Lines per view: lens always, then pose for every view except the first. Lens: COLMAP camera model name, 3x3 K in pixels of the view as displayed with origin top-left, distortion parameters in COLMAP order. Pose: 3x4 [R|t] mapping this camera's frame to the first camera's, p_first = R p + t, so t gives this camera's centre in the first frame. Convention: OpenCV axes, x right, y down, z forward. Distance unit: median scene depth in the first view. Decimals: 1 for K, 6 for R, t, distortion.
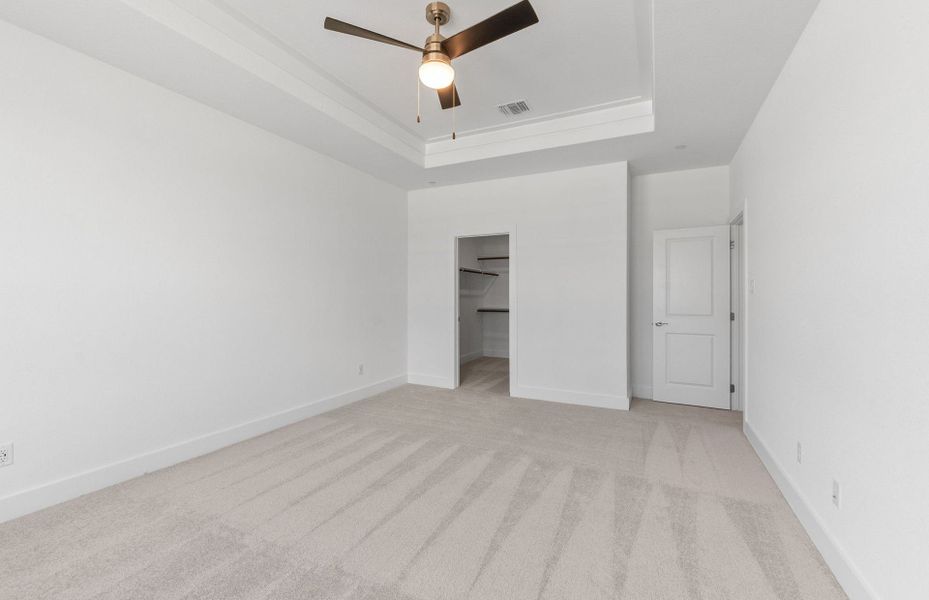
lens RADIAL K [[396.4, 0, 463.7], [0, 396.4, 296.0], [0, 0, 1]] dist [-0.002519, -0.000023]
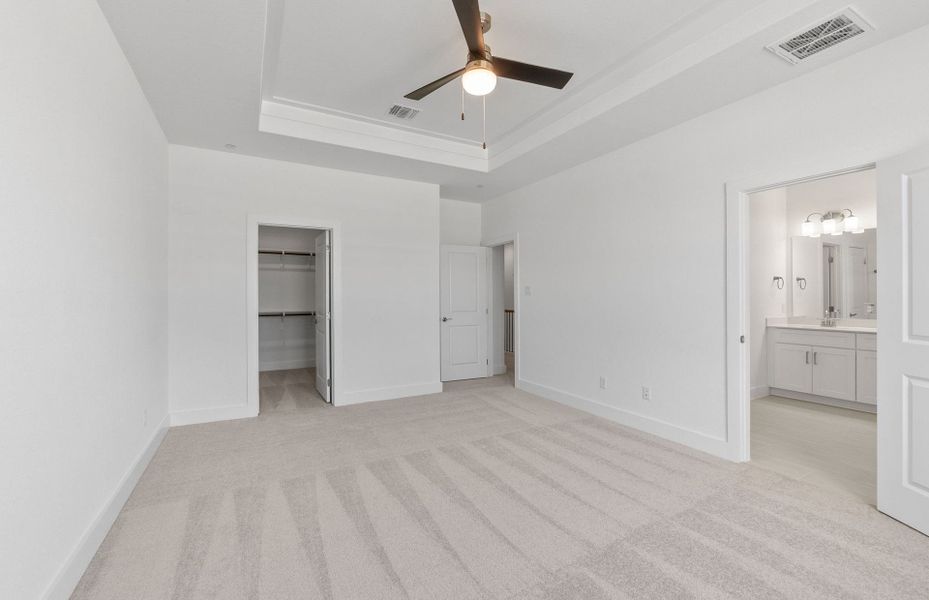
lens RADIAL K [[396.4, 0, 463.7], [0, 396.4, 296.0], [0, 0, 1]] dist [-0.002519, -0.000023]
pose [[0.558724, -0.001953, 0.829352, -0.629849], [0.003597, 0.999994, -0.000068, -0.003929], [-0.829346, 0.003021, 0.558727, 0.311509]]
